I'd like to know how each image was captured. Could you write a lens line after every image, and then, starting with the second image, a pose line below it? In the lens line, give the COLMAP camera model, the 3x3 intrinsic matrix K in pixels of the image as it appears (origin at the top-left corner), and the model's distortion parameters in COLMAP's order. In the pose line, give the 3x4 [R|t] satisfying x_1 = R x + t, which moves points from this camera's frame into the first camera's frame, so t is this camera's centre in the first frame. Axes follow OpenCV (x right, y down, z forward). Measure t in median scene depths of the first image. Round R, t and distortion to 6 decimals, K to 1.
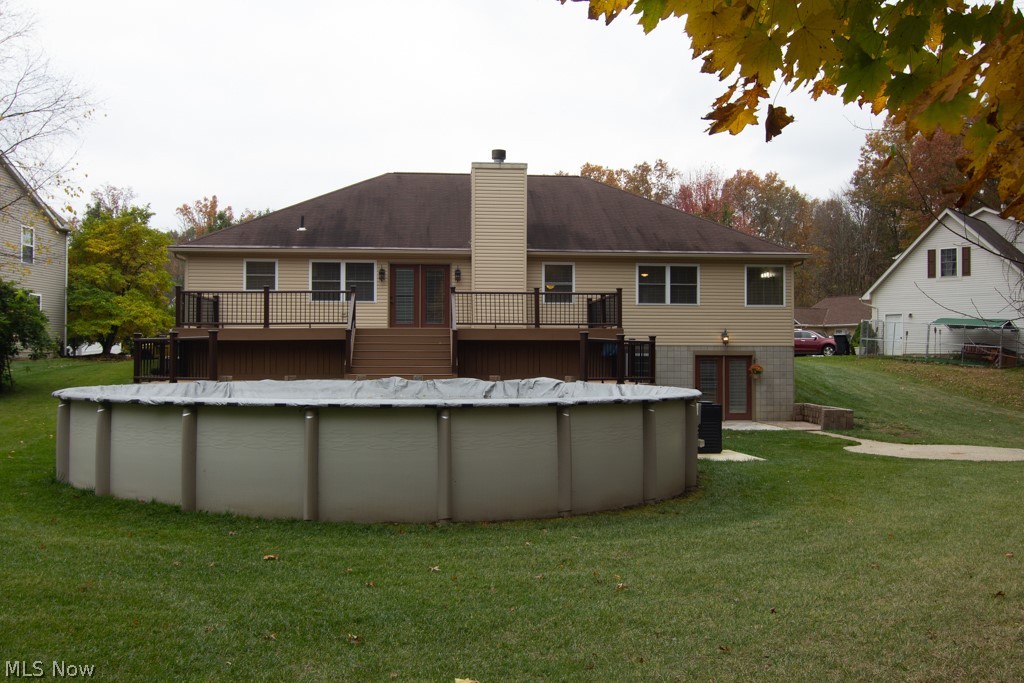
lens RADIAL K [[943.1, 0, 512.6], [0, 943.1, 344.9], [0, 0, 1]] dist [-0.017997, 0.000000]
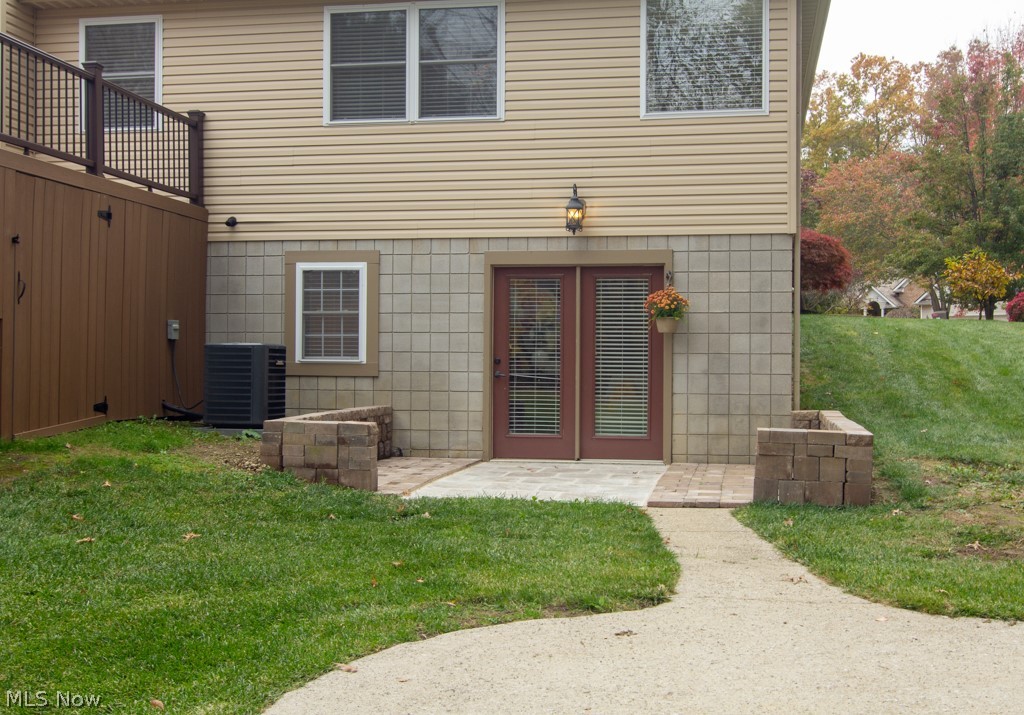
lens RADIAL K [[1211.8, 0, 511.8], [0, 1211.8, 356.8], [0, 0, 1]] dist [-0.021762, 0.000000]
pose [[0.964950, 0.001995, -0.262426, 0.315398], [0.001341, 0.999921, 0.012533, 0.038330], [0.262430, -0.012446, 0.964871, 0.573544]]
